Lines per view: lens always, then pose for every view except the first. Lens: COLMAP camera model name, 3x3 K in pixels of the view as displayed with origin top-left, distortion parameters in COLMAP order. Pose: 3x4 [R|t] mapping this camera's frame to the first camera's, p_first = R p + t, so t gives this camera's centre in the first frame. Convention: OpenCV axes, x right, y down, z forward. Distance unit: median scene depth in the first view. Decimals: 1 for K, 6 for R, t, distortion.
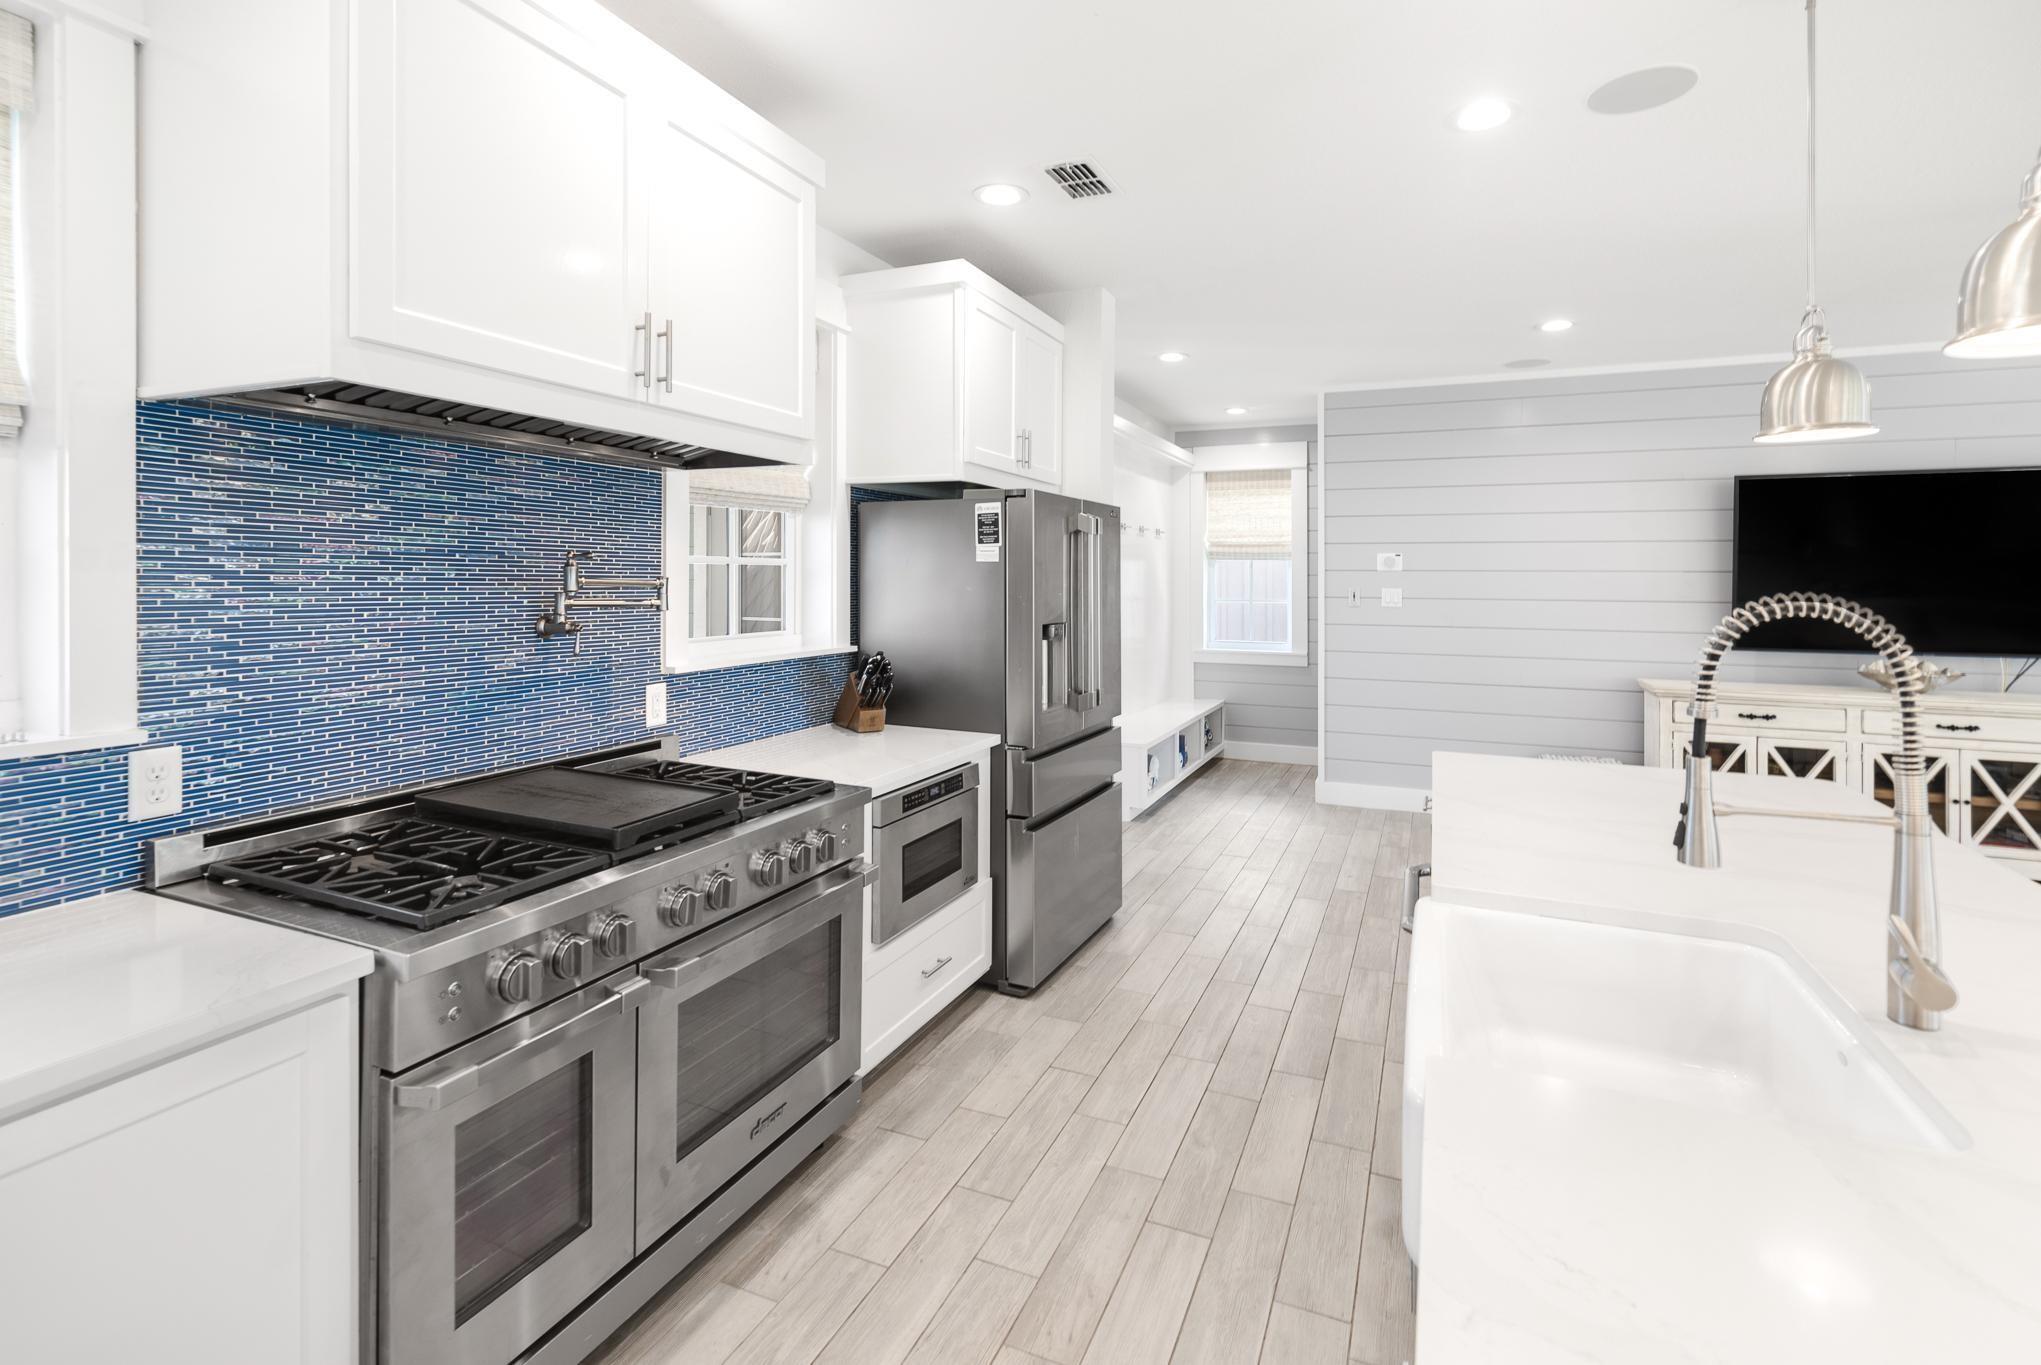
lens RADIAL K [[951.2, 0, 1034.7], [0, 951.2, 576.9], [0, 0, 1]] dist [0.000506, 0.000237]
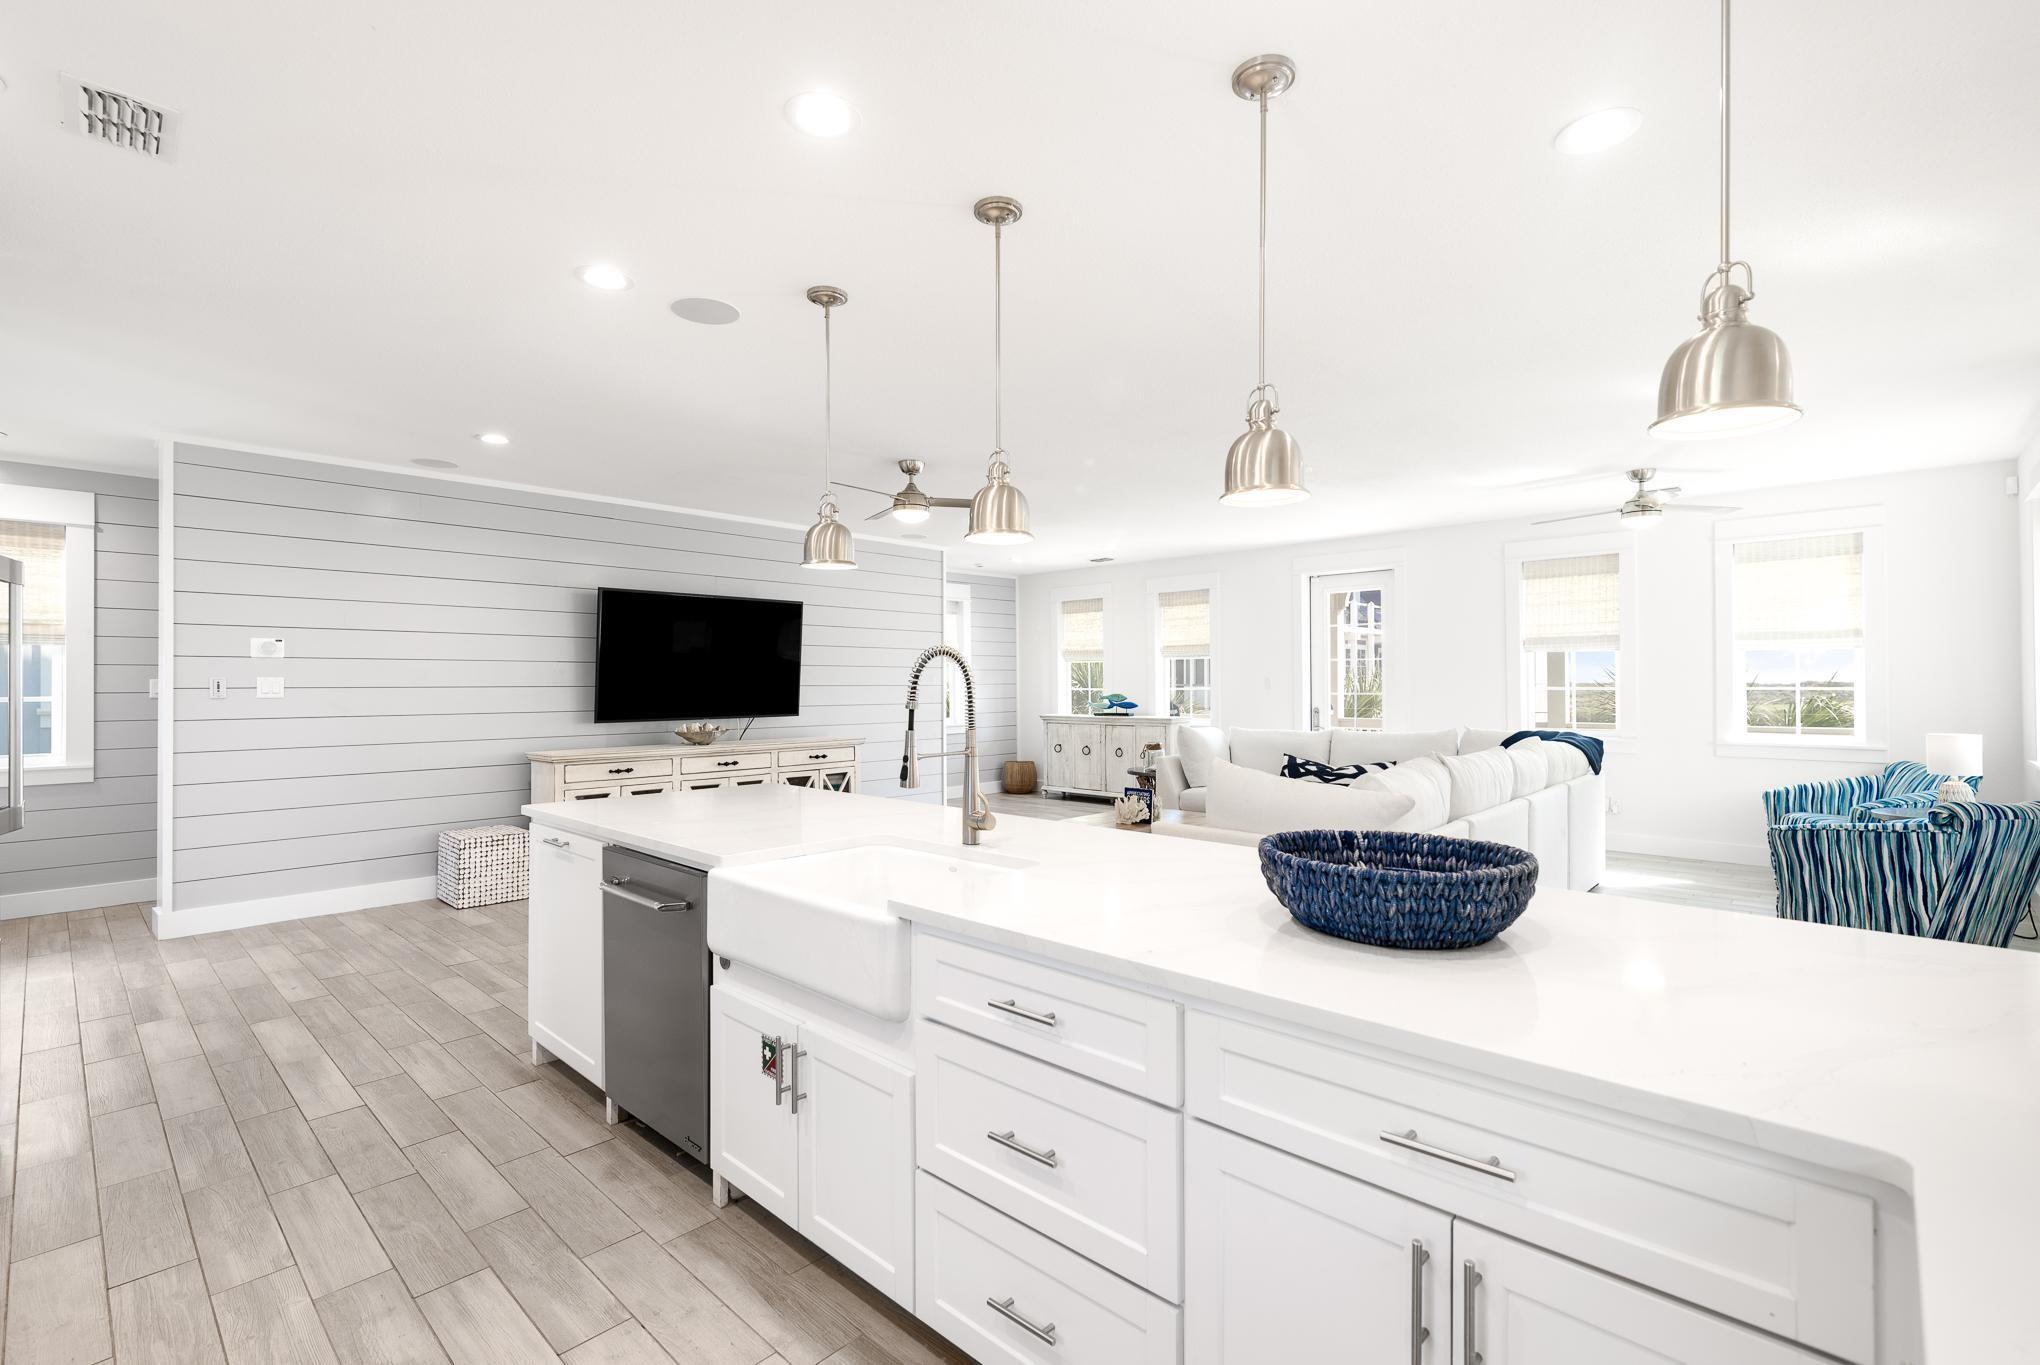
lens RADIAL K [[911.0, 0, 1022.5], [0, 911.0, 672.3], [0, 0, 1]] dist [0.002883, -0.000757]
pose [[0.339714, 0.005022, 0.940515, -0.456860], [0.006410, 0.999950, -0.007655, 0.043051], [-0.940507, 0.008629, 0.339665, 0.081792]]
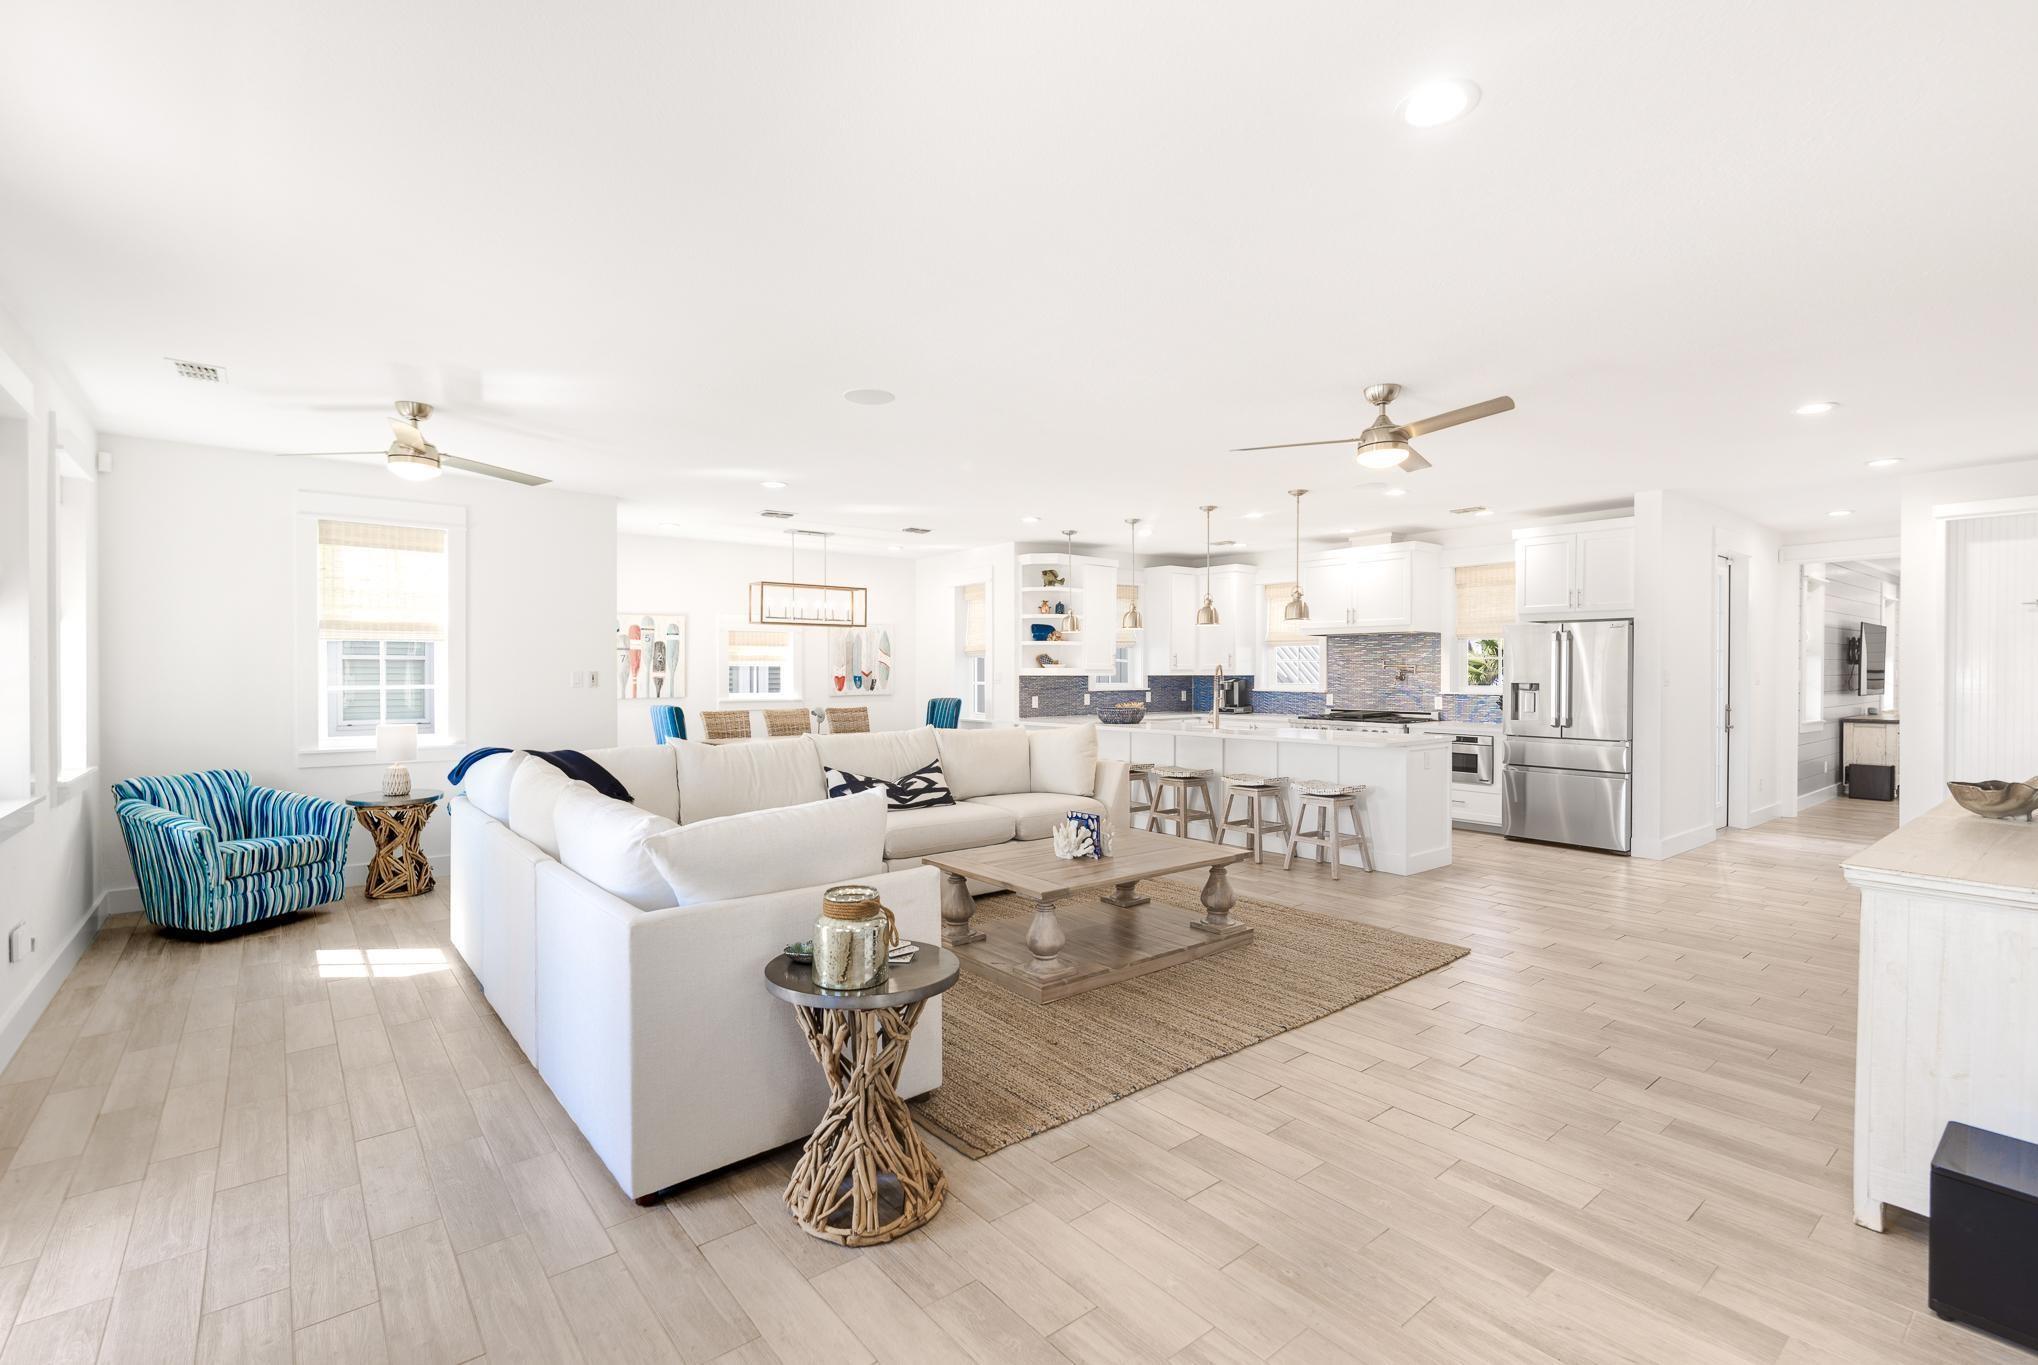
lens RADIAL K [[919.4, 0, 1019.0], [0, 919.4, 682.5], [0, 0, 1]] dist [-0.001848, -0.000001]
pose [[-0.468217, 0.004581, -0.883602, 3.295744], [-0.002295, 0.999977, 0.006401, 0.047767], [0.883610, 0.005025, -0.468196, 1.271290]]
